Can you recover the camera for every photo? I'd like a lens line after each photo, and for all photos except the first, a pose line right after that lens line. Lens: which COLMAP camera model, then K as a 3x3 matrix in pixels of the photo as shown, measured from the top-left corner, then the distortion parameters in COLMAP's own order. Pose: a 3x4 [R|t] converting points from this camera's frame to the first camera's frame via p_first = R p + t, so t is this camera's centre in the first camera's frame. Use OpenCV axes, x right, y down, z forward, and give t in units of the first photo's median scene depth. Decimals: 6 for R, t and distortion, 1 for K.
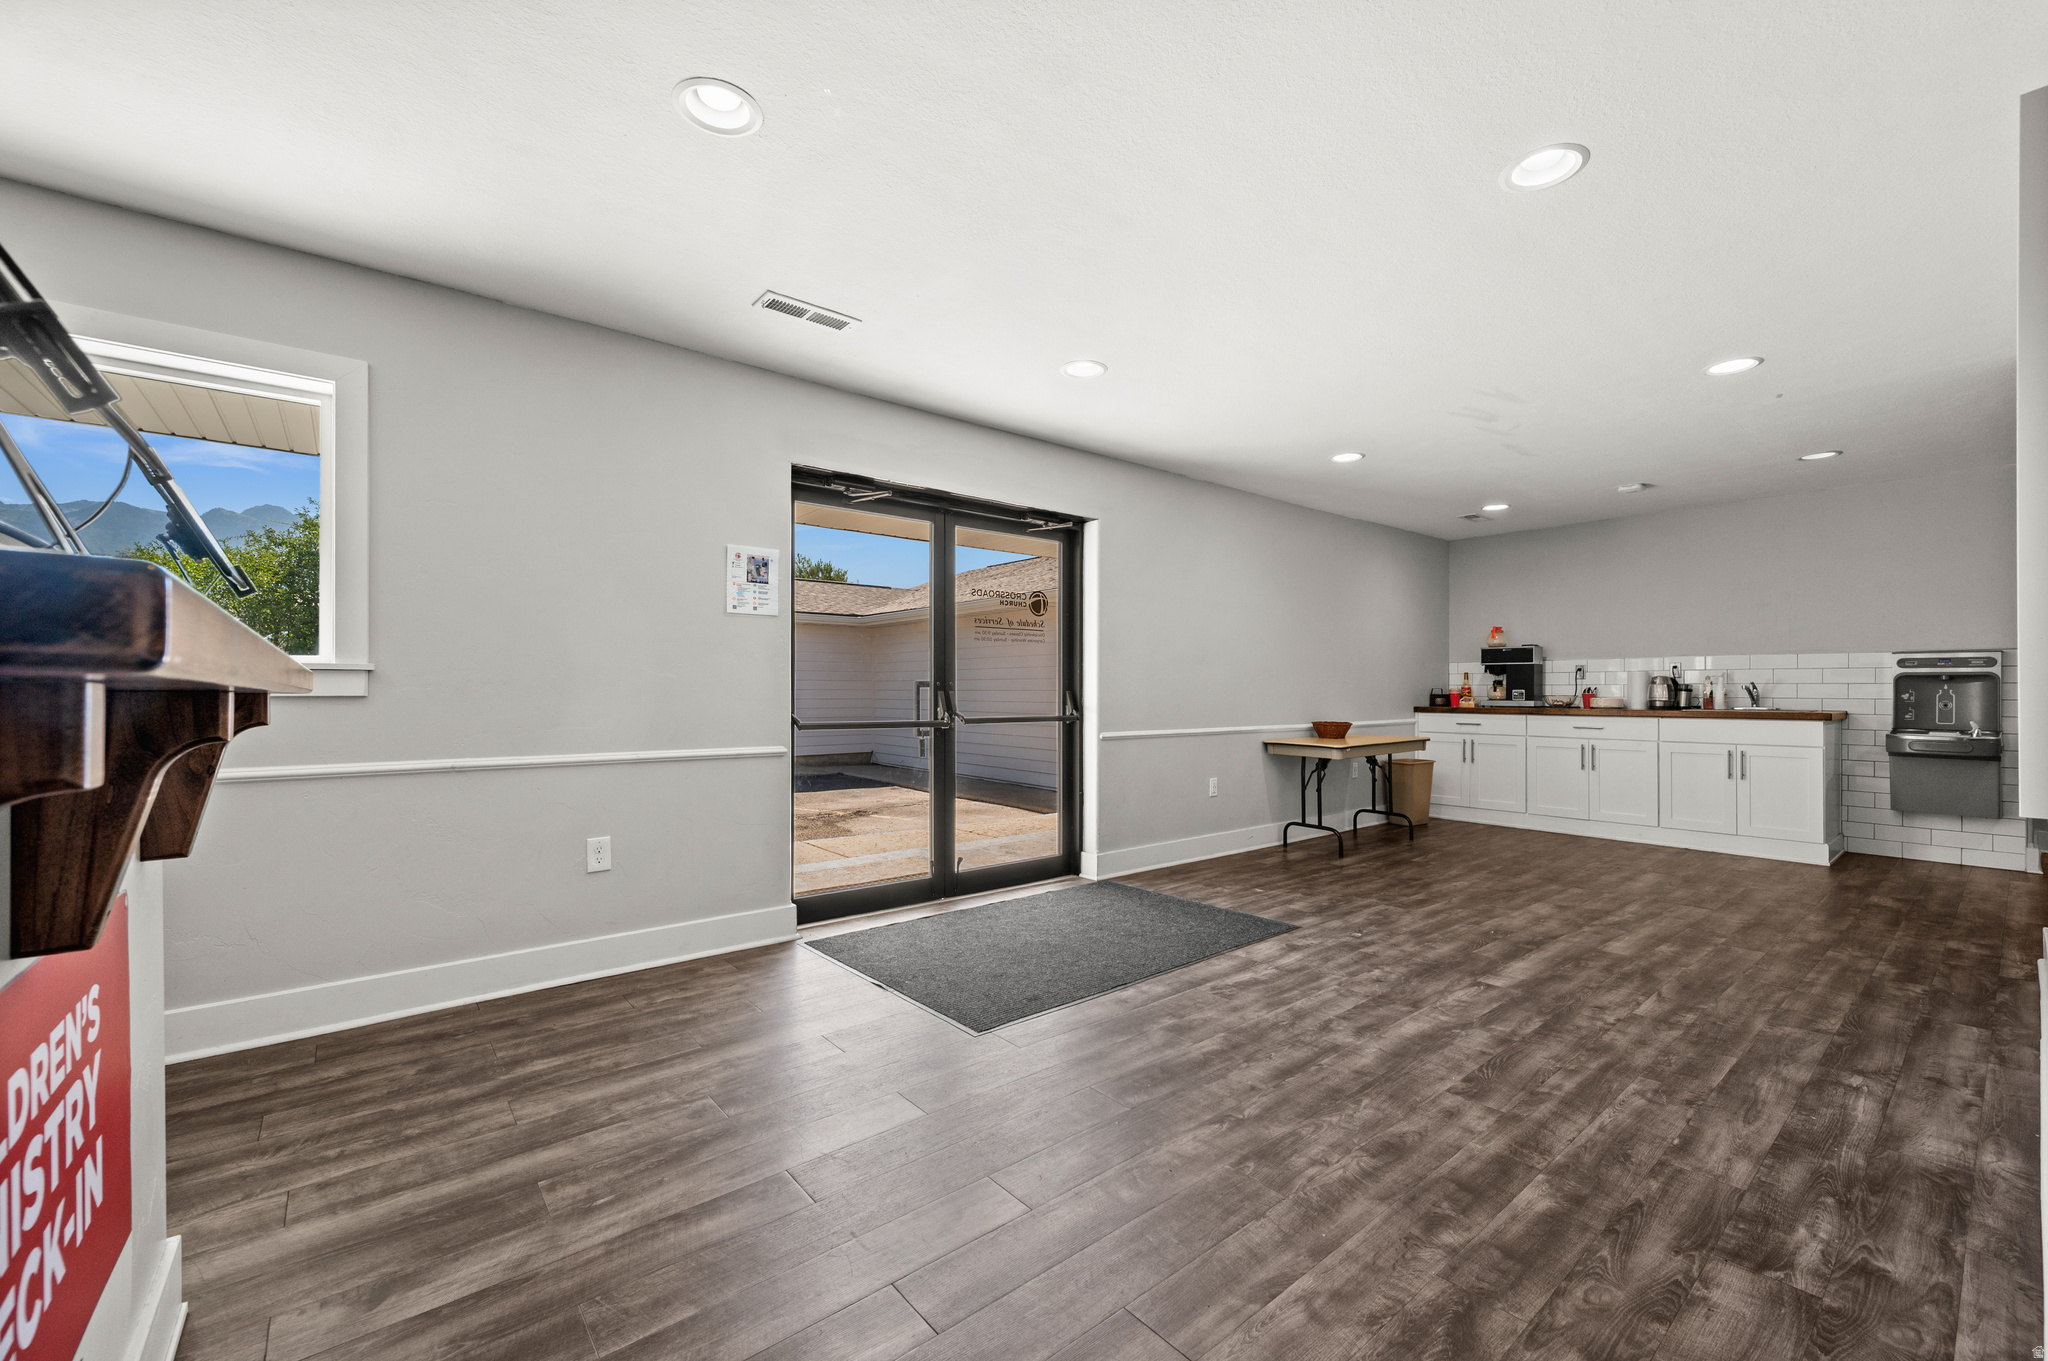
lens RADIAL K [[837.6, 0, 1024.5], [0, 837.6, 688.3], [0, 0, 1]] dist [0.004206, -0.000390]
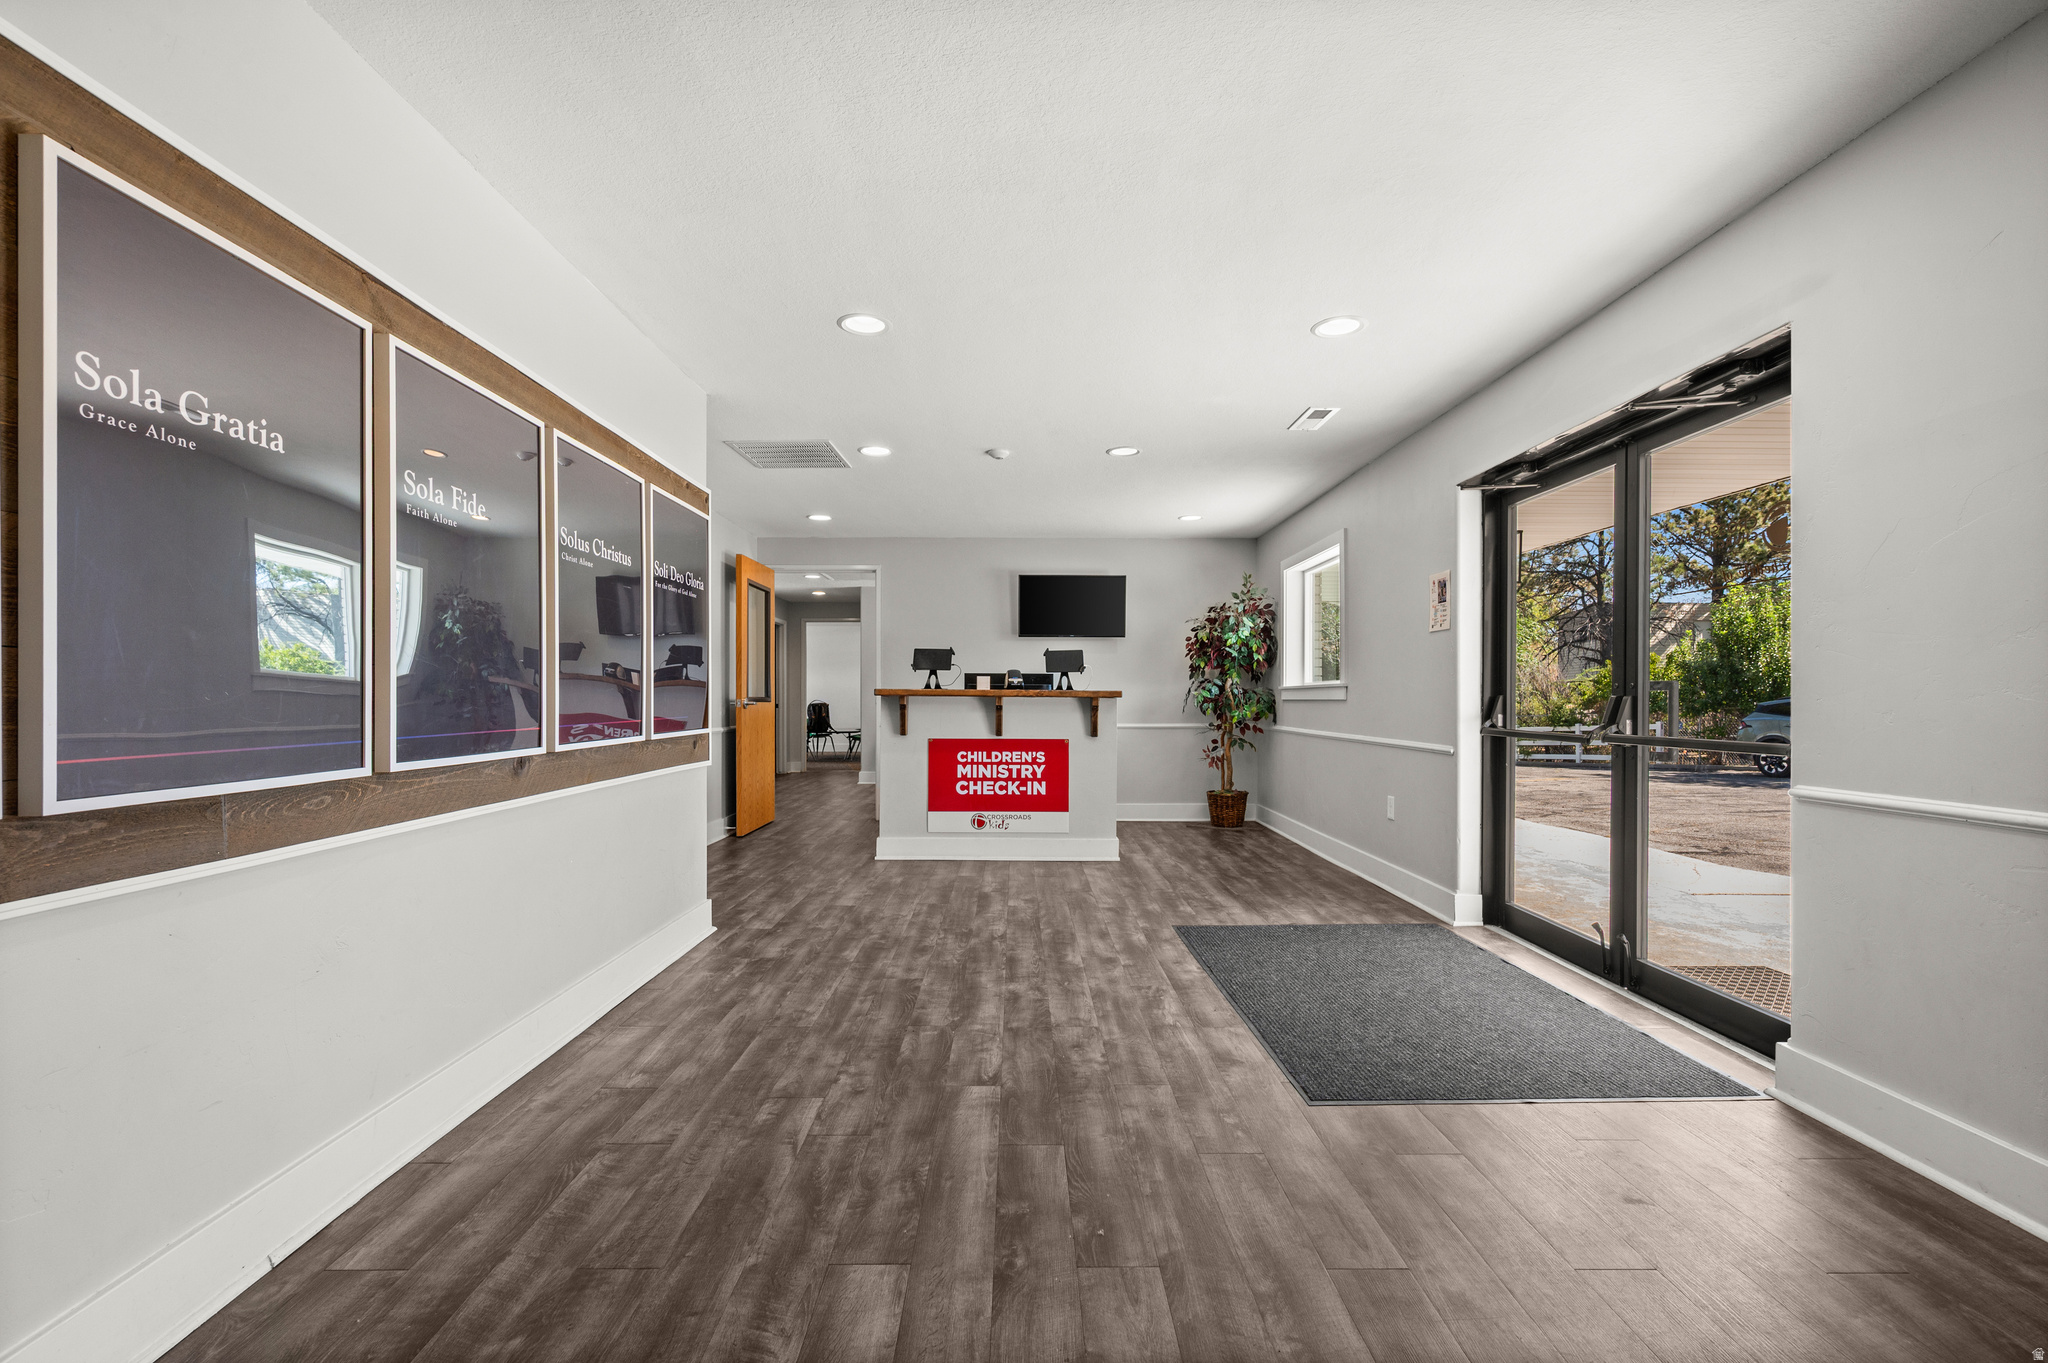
lens RADIAL K [[892.3, 0, 1022.2], [0, 892.3, 695.7], [0, 0, 1]] dist [0.000332, 0.000019]
pose [[-0.630653, -0.006656, -0.776036, 1.094022], [-0.001127, 0.999970, -0.007660, 0.013411], [0.776064, -0.003956, -0.630642, 1.455167]]
